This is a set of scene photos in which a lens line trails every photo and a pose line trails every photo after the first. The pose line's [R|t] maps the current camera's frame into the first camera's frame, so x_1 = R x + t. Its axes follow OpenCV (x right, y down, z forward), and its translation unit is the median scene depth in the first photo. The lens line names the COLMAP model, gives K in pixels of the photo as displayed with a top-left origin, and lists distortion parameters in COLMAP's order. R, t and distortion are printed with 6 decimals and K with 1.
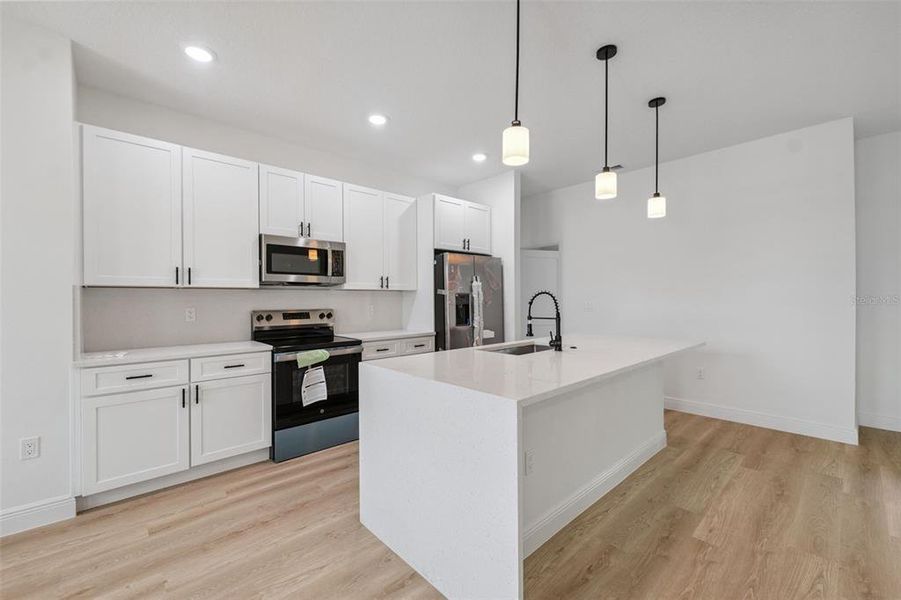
lens RADIAL K [[372.2, 0, 450.5], [0, 372.2, 300.0], [0, 0, 1]] dist [0.000015, -0.000059]
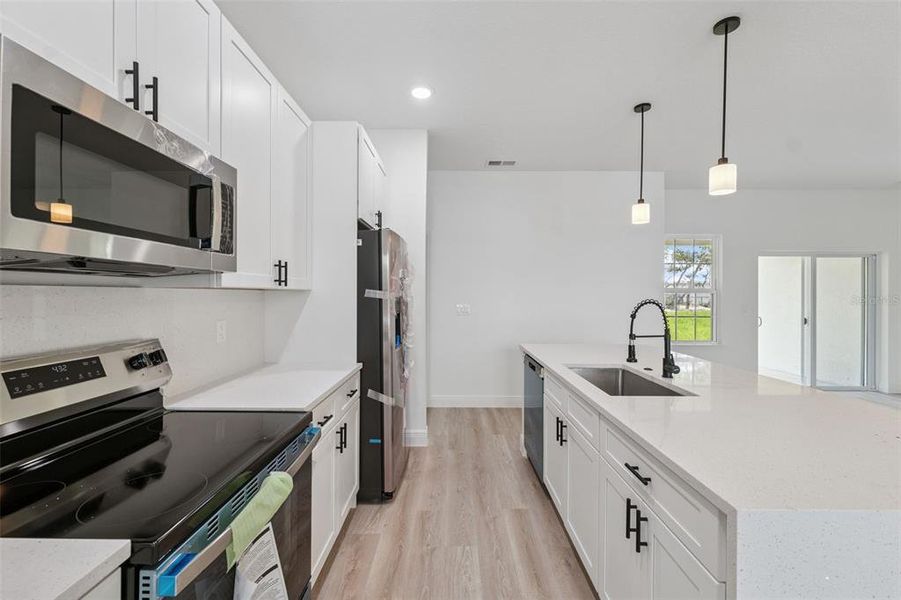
lens RADIAL K [[367.2, 0, 451.5], [0, 367.2, 294.0], [0, 0, 1]] dist [0.000303, 0.000014]
pose [[0.684276, 0.008137, 0.729178, -0.429774], [-0.006450, 0.999966, -0.005106, -0.022980], [-0.729195, -0.001209, 0.684305, 0.599145]]
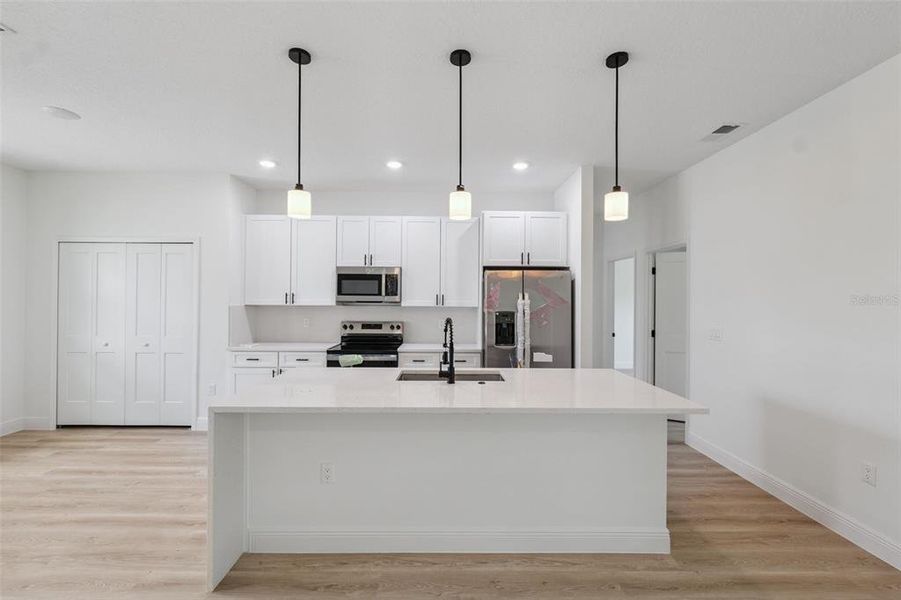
lens RADIAL K [[383.7, 0, 448.6], [0, 383.7, 299.5], [0, 0, 1]] dist [-0.001637, -0.000175]
pose [[0.739419, 0.009326, -0.673181, 0.697461], [-0.013254, 0.999912, -0.000707, -0.054899], [0.673115, 0.009445, 0.739477, 0.206253]]
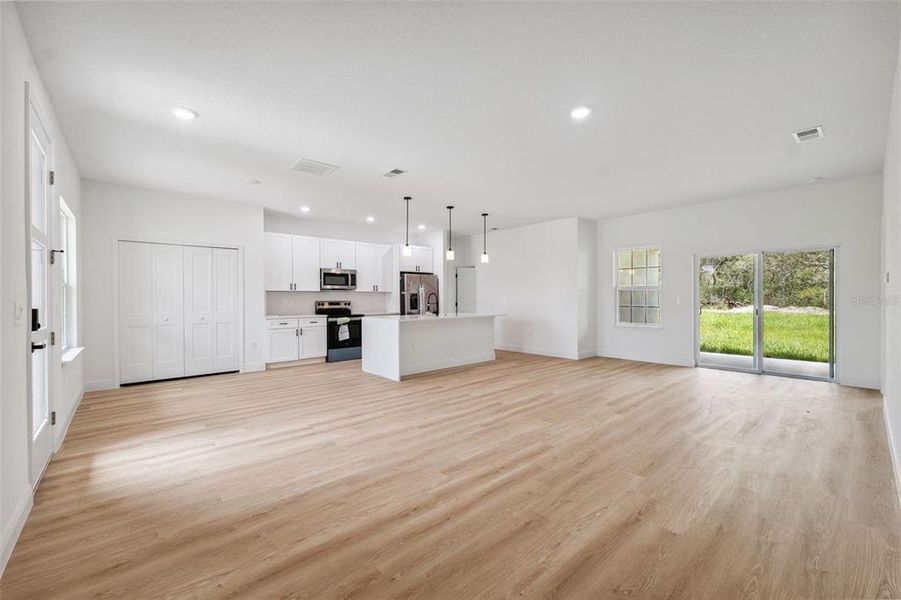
lens RADIAL K [[372.2, 0, 450.5], [0, 372.2, 300.0], [0, 0, 1]] dist [0.000015, -0.000059]
pose [[0.999746, 0.002141, -0.022456, 0.329771], [-0.002045, 0.999989, 0.004263, 0.010024], [0.022465, -0.004216, 0.999739, -1.217125]]
